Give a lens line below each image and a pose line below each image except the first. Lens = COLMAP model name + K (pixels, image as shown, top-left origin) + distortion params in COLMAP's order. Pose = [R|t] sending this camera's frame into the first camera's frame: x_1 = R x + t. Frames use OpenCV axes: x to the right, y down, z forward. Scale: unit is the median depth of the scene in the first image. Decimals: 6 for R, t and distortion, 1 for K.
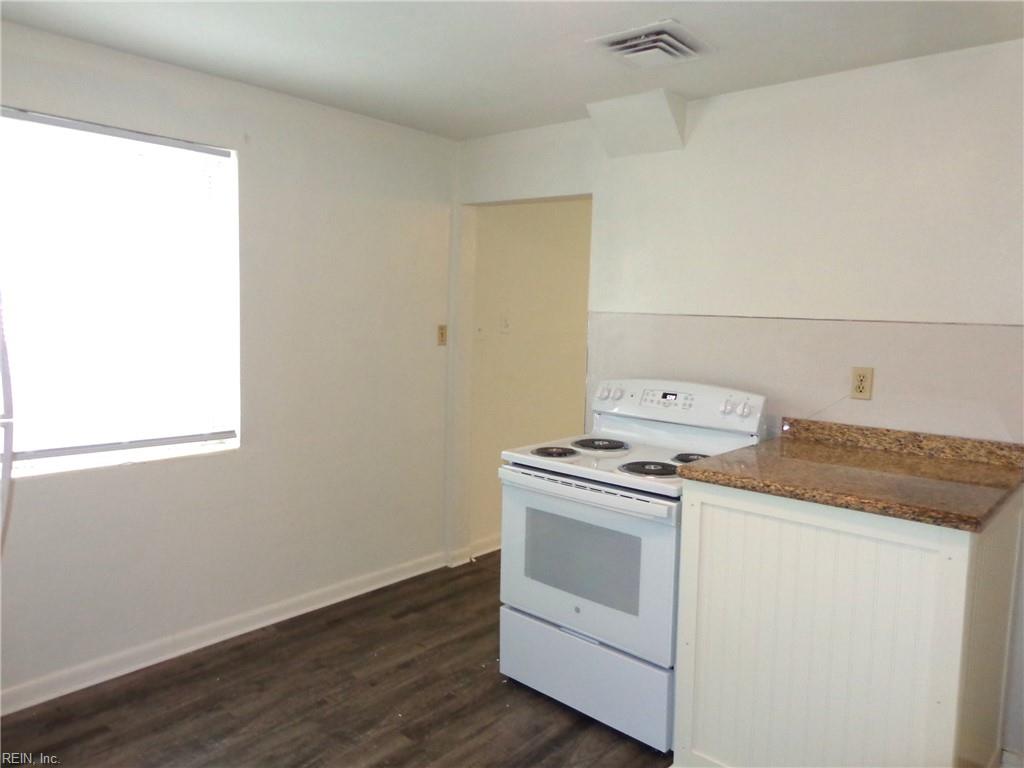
lens RADIAL K [[720.4, 0, 514.2], [0, 720.4, 380.4], [0, 0, 1]] dist [0.000363, 0.009079]
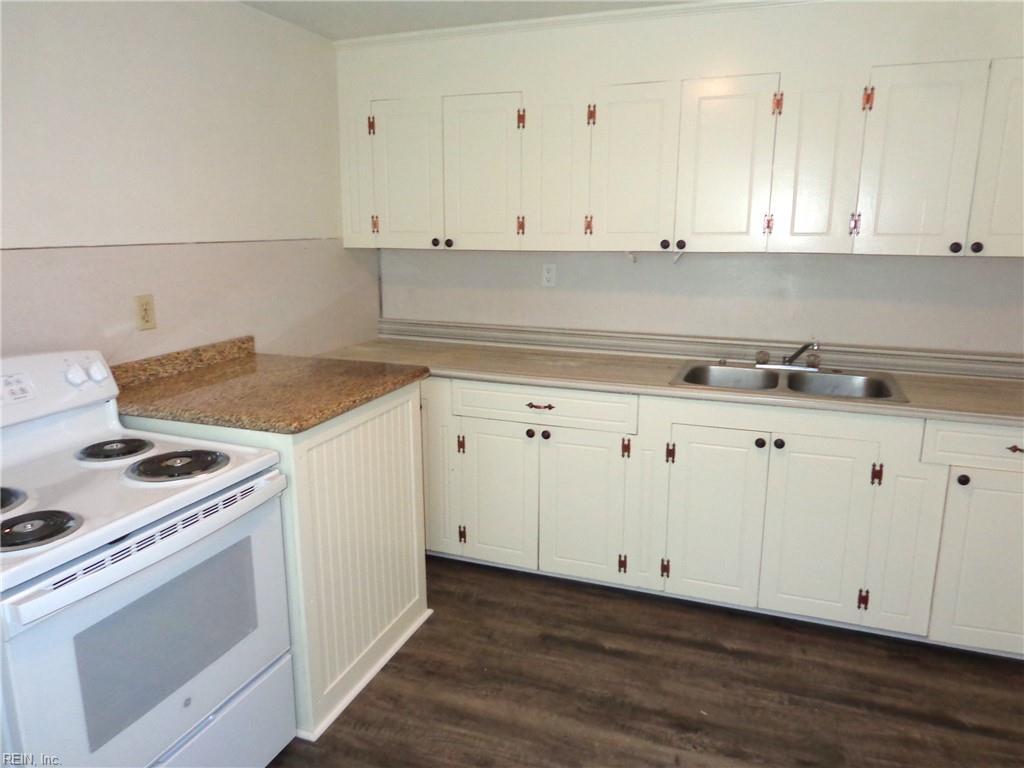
lens RADIAL K [[720.4, 0, 517.8], [0, 720.4, 382.4], [0, 0, 1]] dist [0.000363, 0.009079]
pose [[-0.352869, -0.225512, 0.908090, -0.570317], [0.093024, 0.957257, 0.273870, -0.123008], [-0.931037, 0.181114, -0.316809, 0.895427]]
